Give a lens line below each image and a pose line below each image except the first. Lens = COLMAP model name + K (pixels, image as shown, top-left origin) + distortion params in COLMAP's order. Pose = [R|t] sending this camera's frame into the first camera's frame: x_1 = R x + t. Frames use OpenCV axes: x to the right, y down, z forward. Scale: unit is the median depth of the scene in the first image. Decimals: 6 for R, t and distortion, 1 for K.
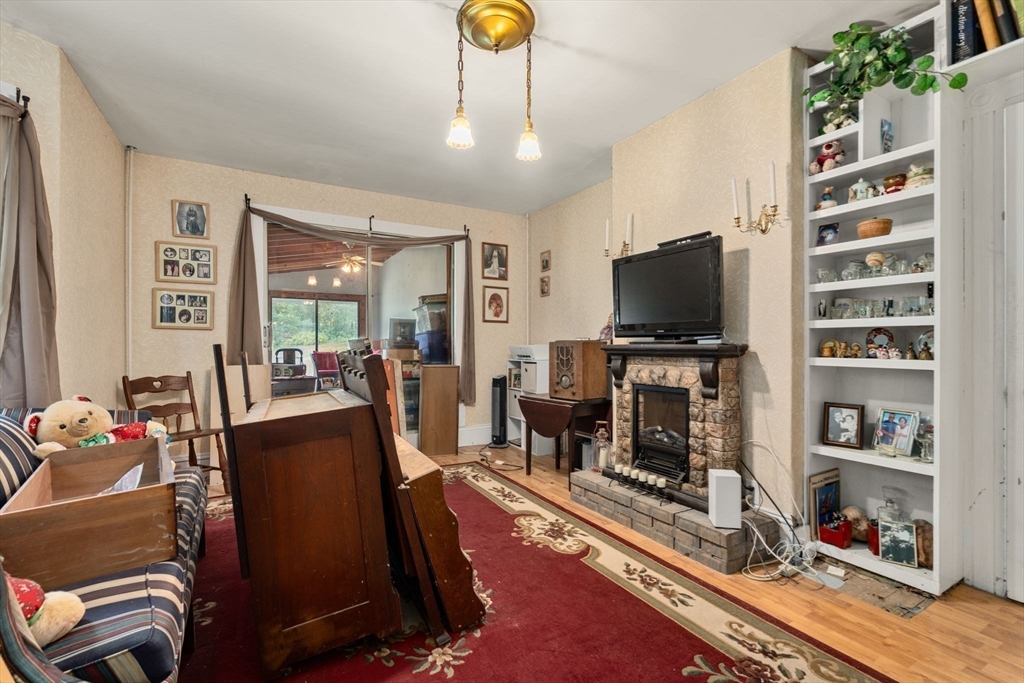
lens RADIAL K [[466.3, 0, 508.3], [0, 466.3, 344.1], [0, 0, 1]] dist [-0.000013, 0.000105]
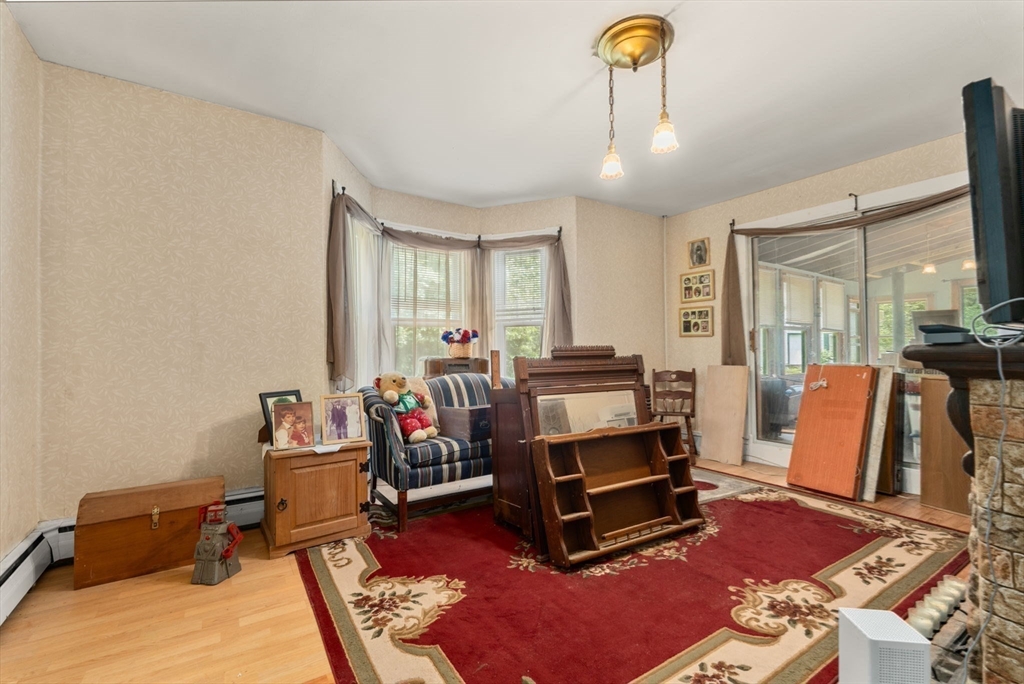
lens RADIAL K [[466.3, 0, 508.3], [0, 466.3, 343.3], [0, 0, 1]] dist [-0.000013, 0.000105]
pose [[0.040753, -0.012503, -0.999091, 0.621273], [0.007875, 0.999895, -0.012191, -0.001087], [0.999138, -0.007371, 0.040848, 0.415221]]
